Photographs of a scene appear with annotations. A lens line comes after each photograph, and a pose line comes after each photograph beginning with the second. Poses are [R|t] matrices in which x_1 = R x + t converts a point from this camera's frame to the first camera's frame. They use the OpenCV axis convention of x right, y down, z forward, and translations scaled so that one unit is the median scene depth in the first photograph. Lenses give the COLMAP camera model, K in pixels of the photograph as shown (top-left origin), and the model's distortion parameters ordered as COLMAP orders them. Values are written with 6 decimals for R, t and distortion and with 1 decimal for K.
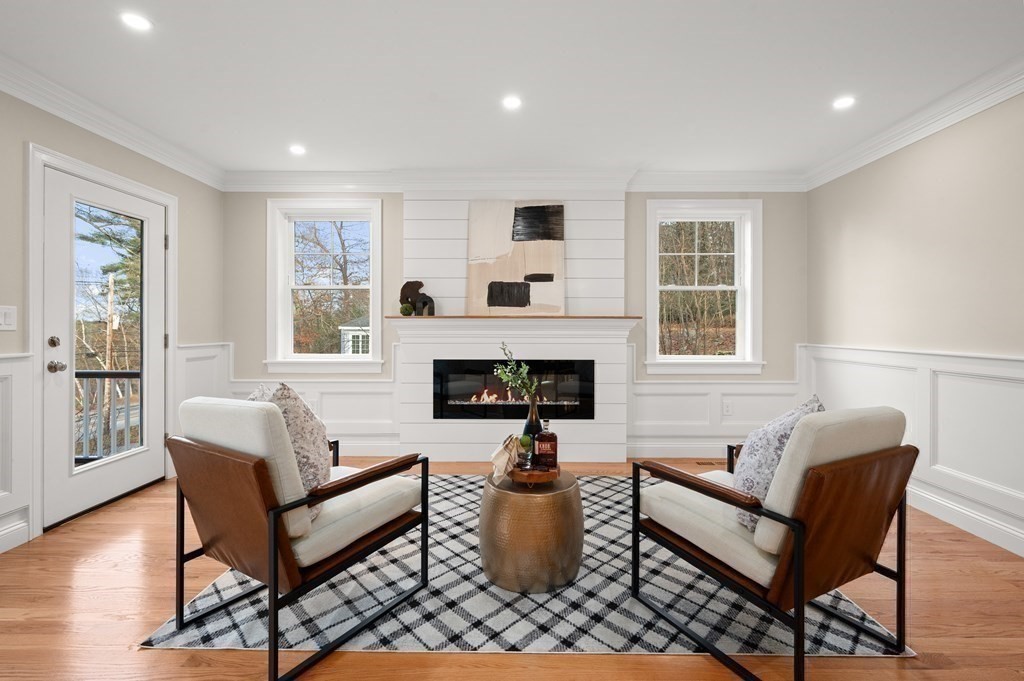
lens RADIAL K [[491.6, 0, 513.1], [0, 491.6, 332.2], [0, 0, 1]] dist [-0.004086, -0.000098]
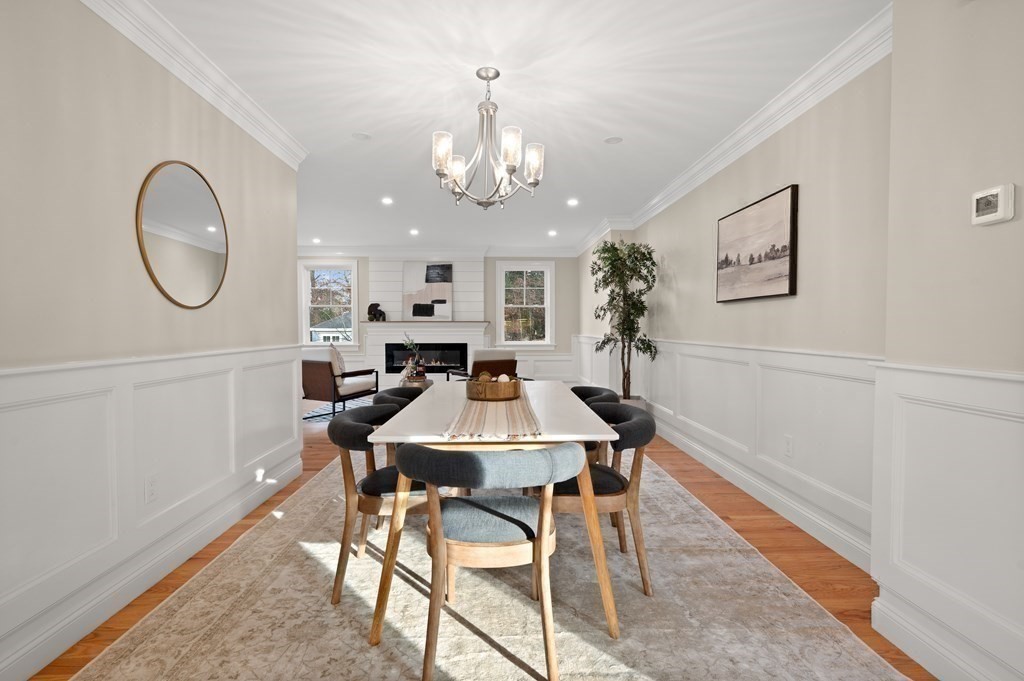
lens RADIAL K [[497.0, 0, 513.3], [0, 497.0, 344.1], [0, 0, 1]] dist [-0.001588, 0.000273]
pose [[0.998320, -0.006157, 0.057614, 0.233721], [0.004950, 0.999766, 0.021075, 0.019032], [-0.057731, -0.020754, 0.998116, -1.011214]]
